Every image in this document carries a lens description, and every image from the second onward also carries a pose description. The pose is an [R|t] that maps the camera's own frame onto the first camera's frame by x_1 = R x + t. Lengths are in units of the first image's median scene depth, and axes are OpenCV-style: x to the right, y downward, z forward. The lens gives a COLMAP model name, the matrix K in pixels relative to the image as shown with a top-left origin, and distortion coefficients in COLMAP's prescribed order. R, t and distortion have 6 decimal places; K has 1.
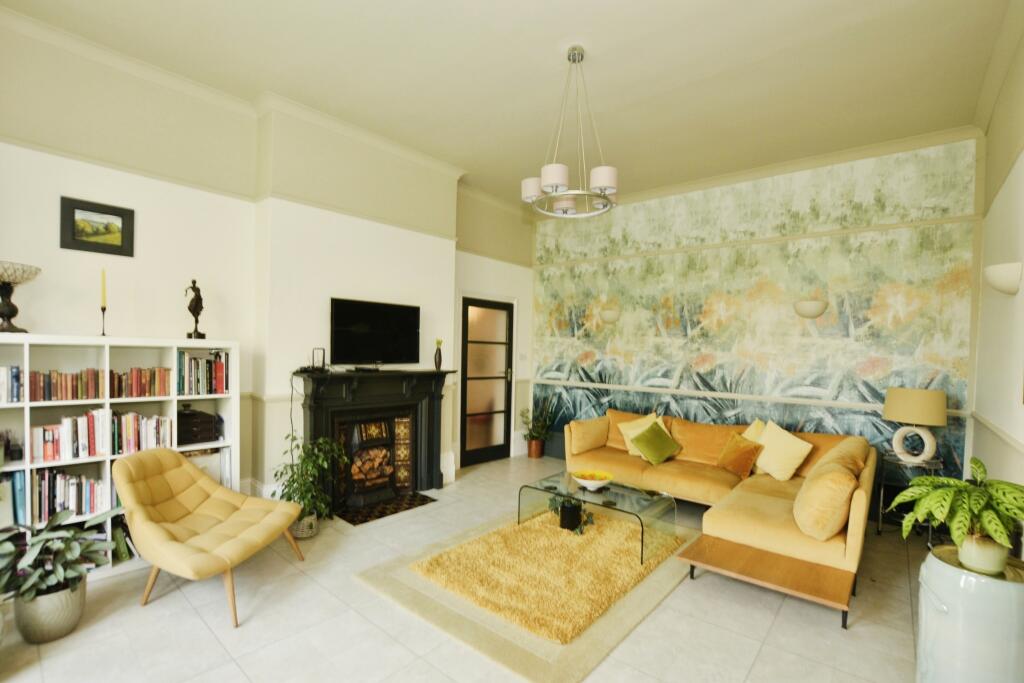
lens RADIAL K [[475.6, 0, 512.0], [0, 475.6, 341.5], [0, 0, 1]] dist [-0.001461, 0.000170]
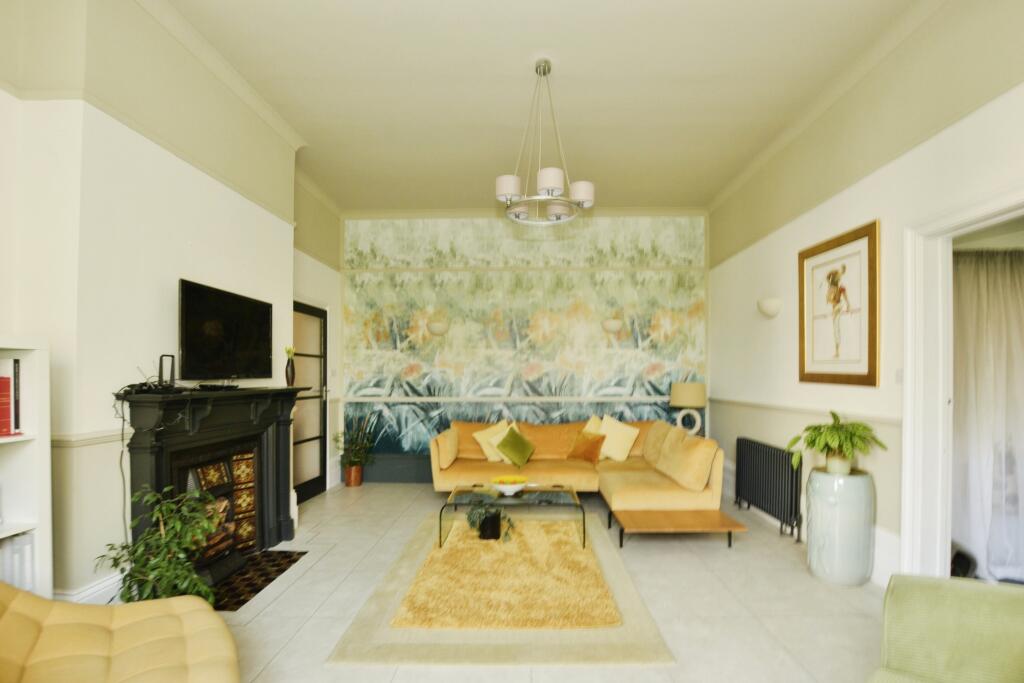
lens RADIAL K [[478.6, 0, 514.3], [0, 478.6, 359.4], [0, 0, 1]] dist [0.000916, 0.000348]
pose [[0.778077, -0.005420, 0.628145, -0.344513], [0.011469, 0.999919, -0.005578, 0.021846], [-0.628064, 0.011545, 0.778076, 0.147869]]
